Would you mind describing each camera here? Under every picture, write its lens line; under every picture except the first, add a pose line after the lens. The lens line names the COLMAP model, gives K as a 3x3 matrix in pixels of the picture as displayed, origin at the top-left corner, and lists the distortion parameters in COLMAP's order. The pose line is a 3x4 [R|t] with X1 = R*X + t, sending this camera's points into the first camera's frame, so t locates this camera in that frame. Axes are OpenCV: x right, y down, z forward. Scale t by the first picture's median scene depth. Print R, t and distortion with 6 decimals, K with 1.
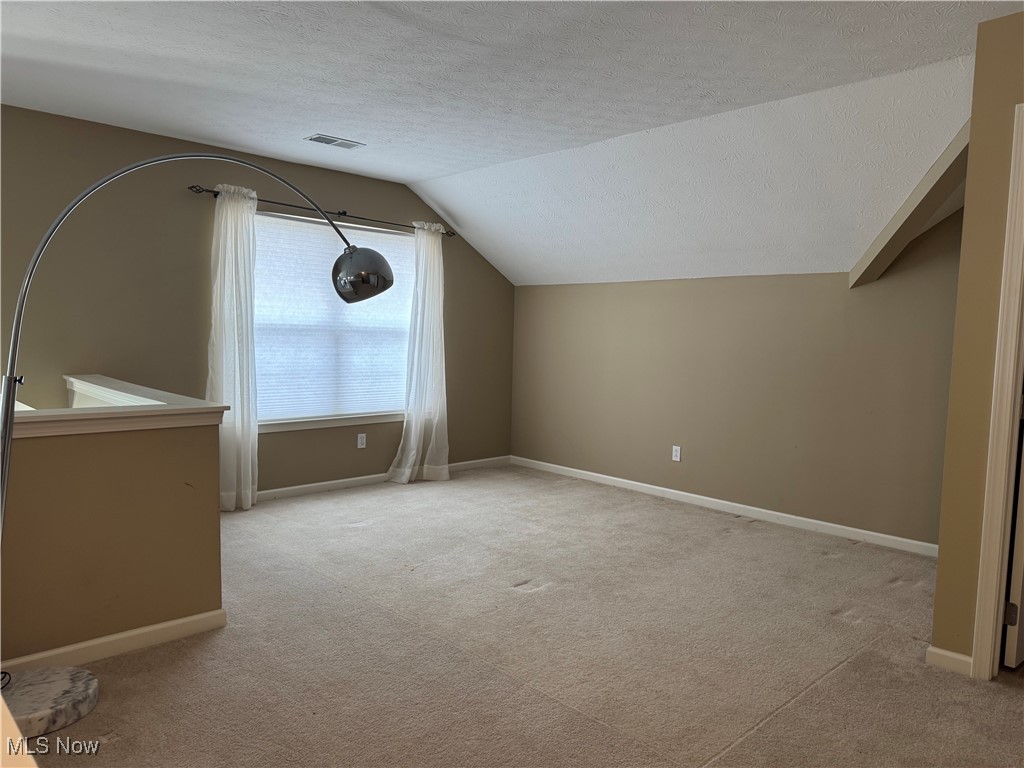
lens RADIAL K [[712.9, 0, 534.2], [0, 712.9, 368.8], [0, 0, 1]] dist [0.058440, -0.066496]
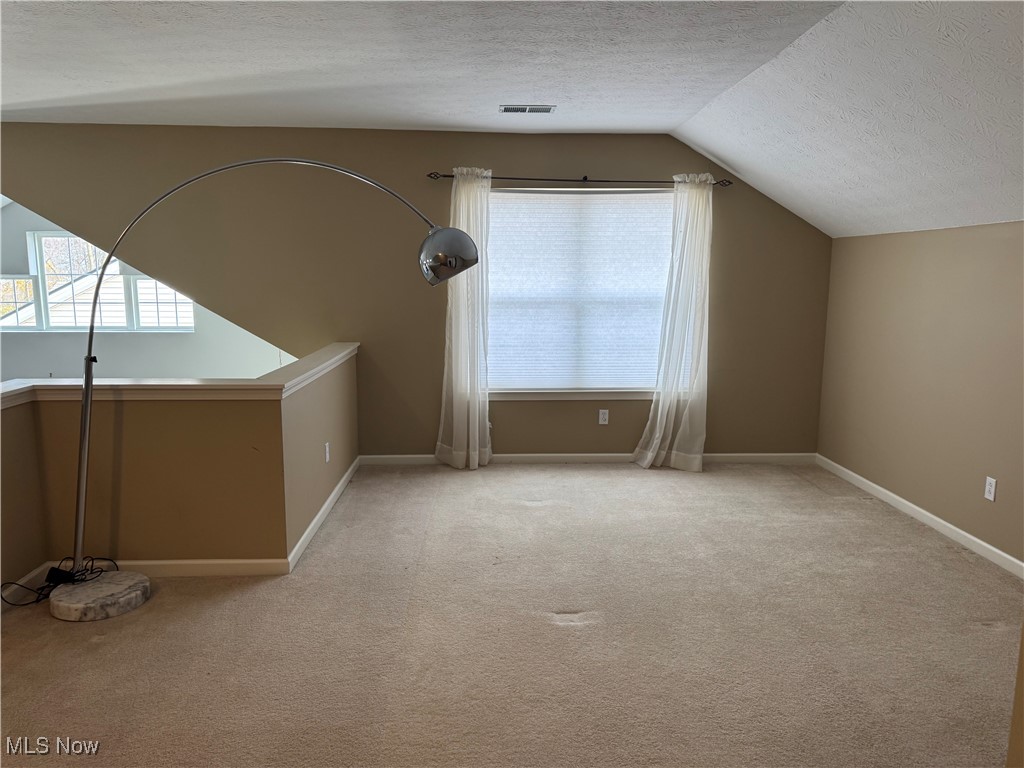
lens RADIAL K [[712.9, 0, 503.0], [0, 712.9, 379.7], [0, 0, 1]] dist [0.058440, -0.066496]
pose [[0.736924, 0.074073, -0.671905, 0.324302], [-0.017155, 0.995707, 0.090956, -0.036665], [0.675758, -0.055501, 0.735032, 0.222926]]
